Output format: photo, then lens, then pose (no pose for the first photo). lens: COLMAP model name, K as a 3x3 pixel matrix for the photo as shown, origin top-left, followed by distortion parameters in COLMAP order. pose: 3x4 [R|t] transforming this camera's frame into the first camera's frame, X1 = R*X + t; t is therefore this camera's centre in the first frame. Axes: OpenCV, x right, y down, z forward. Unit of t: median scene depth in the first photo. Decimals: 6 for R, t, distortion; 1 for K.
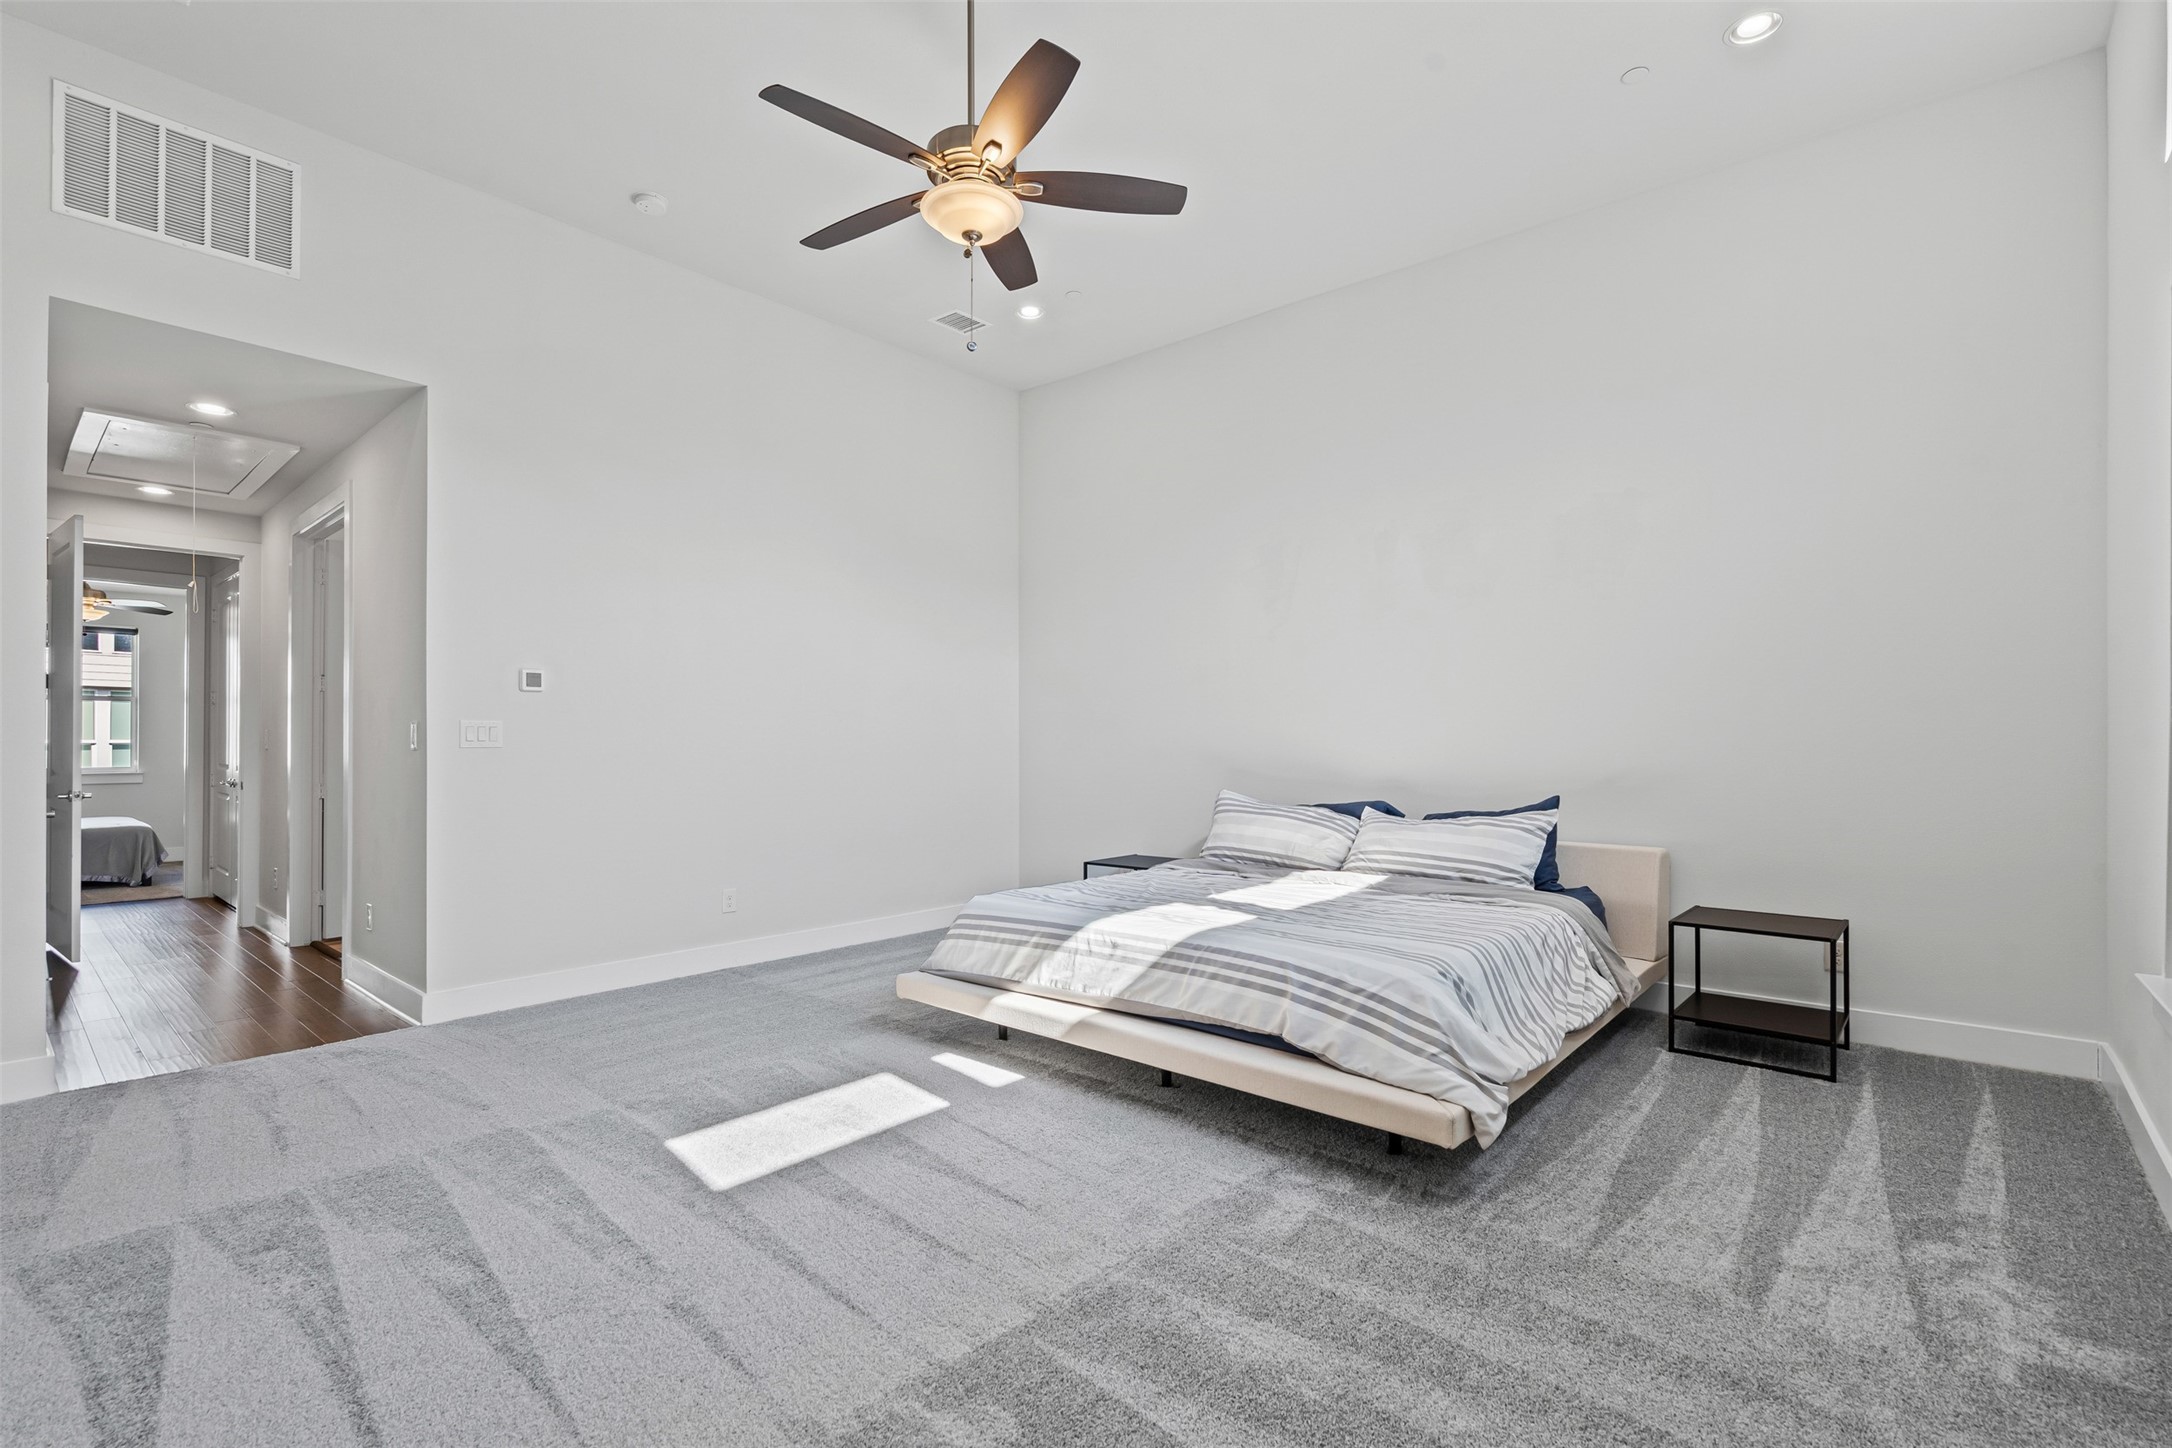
lens RADIAL K [[998.3, 0, 1074.9], [0, 998.3, 730.0], [0, 0, 1]] dist [-0.000471, 0.000922]
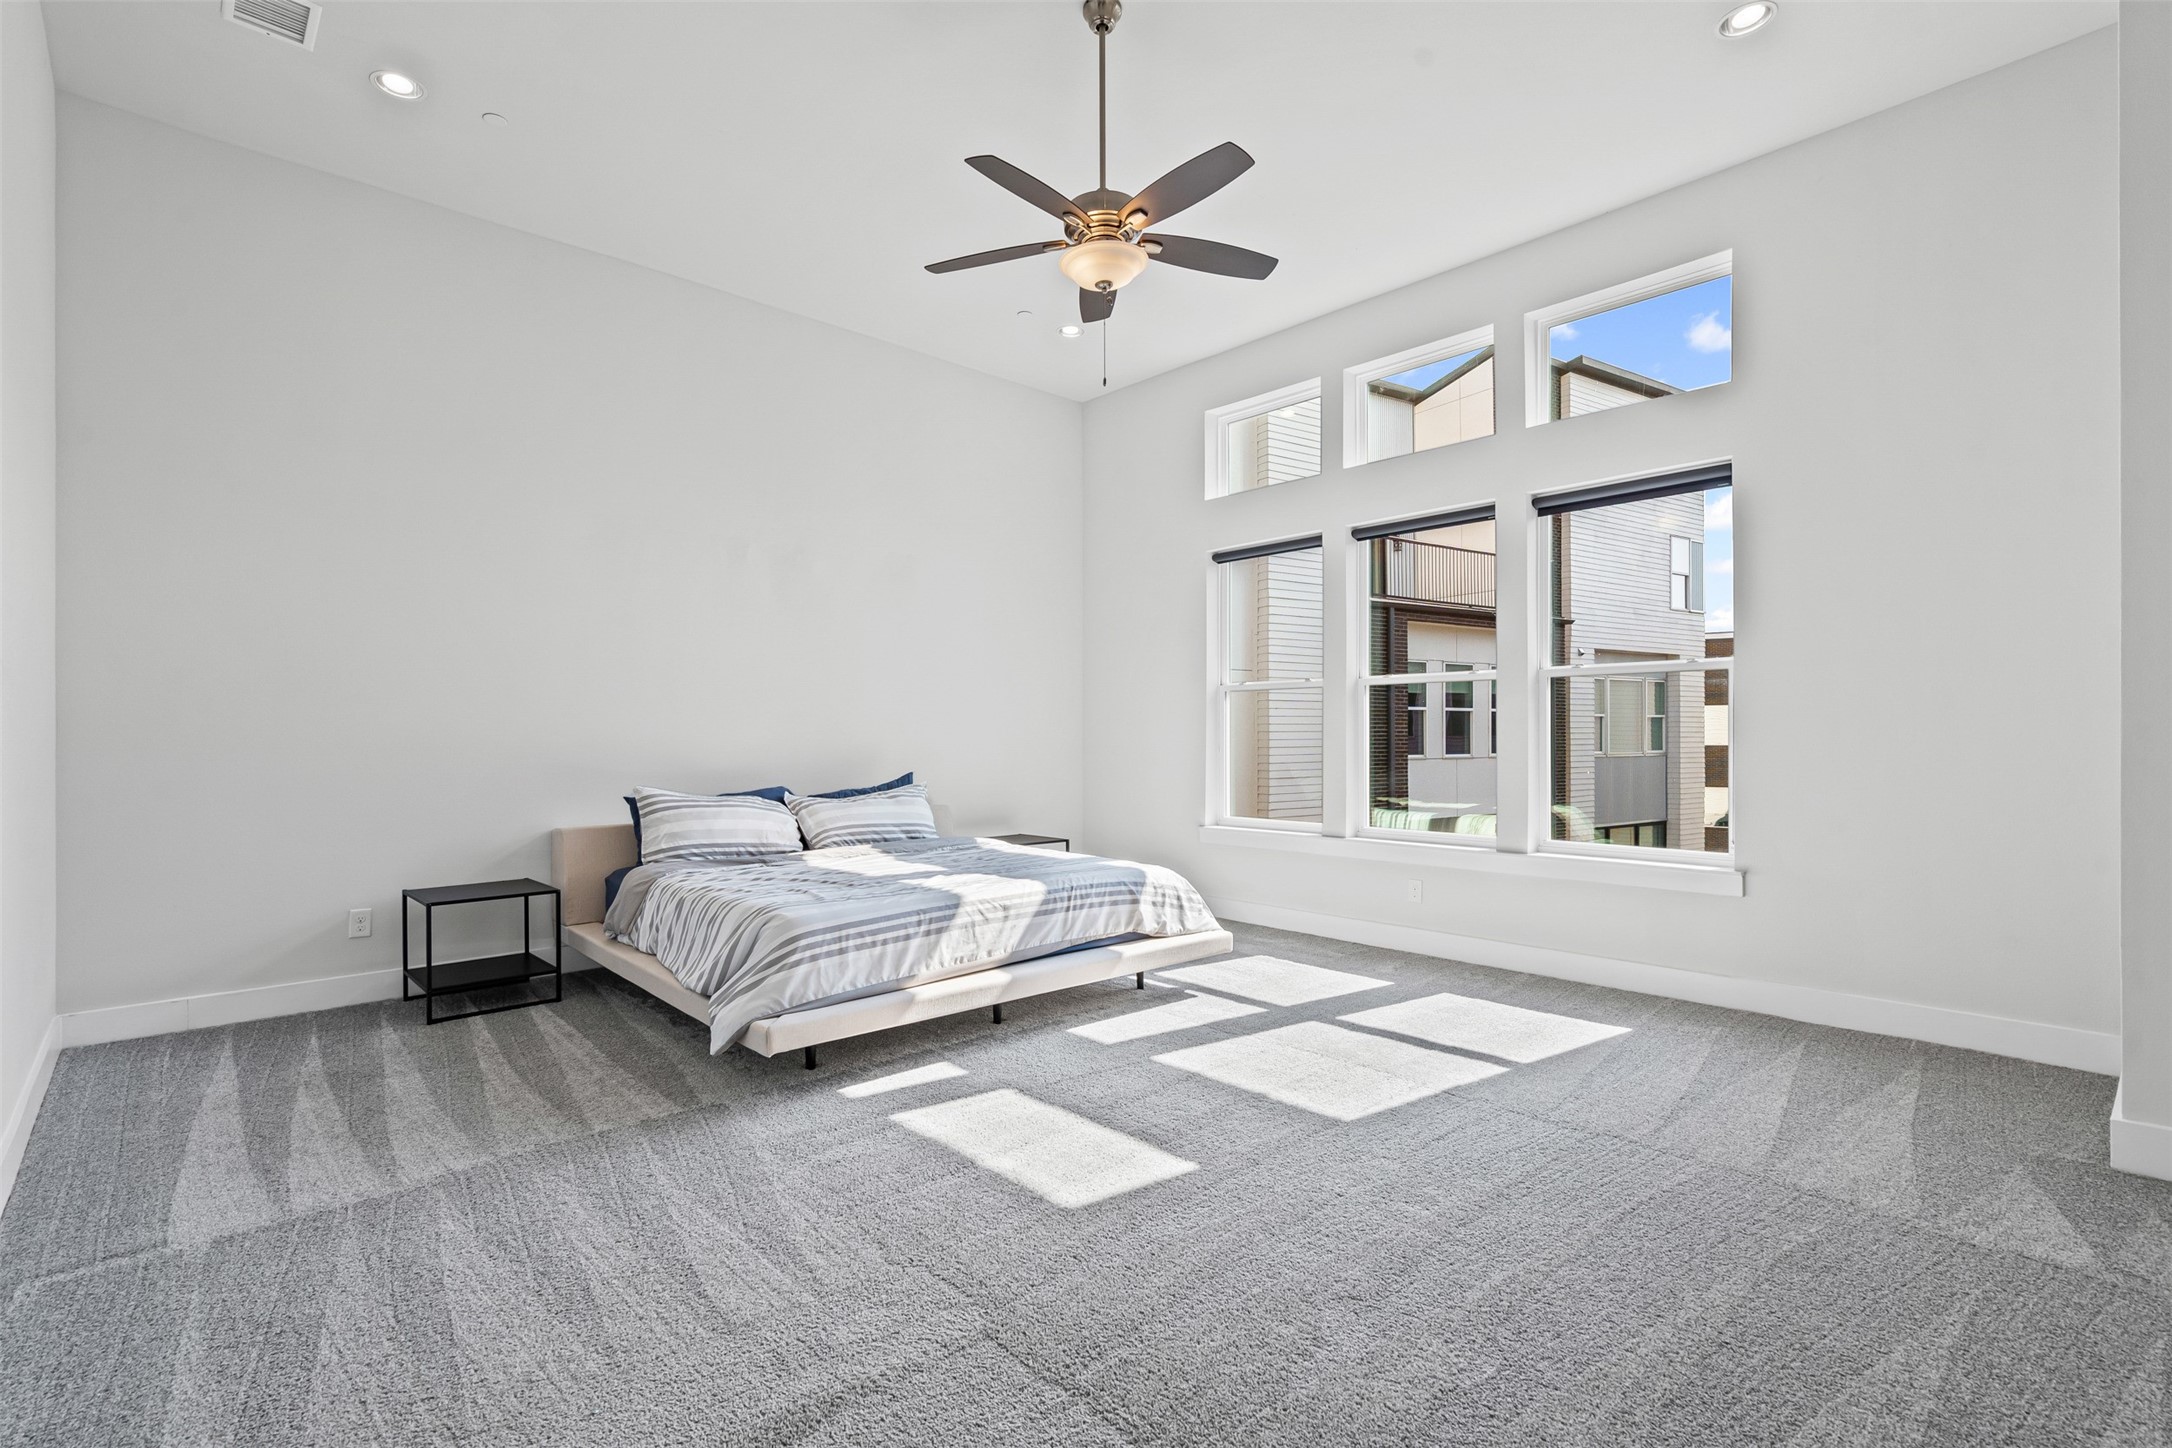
lens RADIAL K [[998.3, 0, 1076.4], [0, 998.3, 725.4], [0, 0, 1]] dist [-0.000471, 0.000922]
pose [[0.108620, 0.011213, 0.994020, -1.020486], [-0.006535, 0.999923, -0.010565, 0.017577], [-0.994062, -0.005348, 0.108685, 0.746437]]
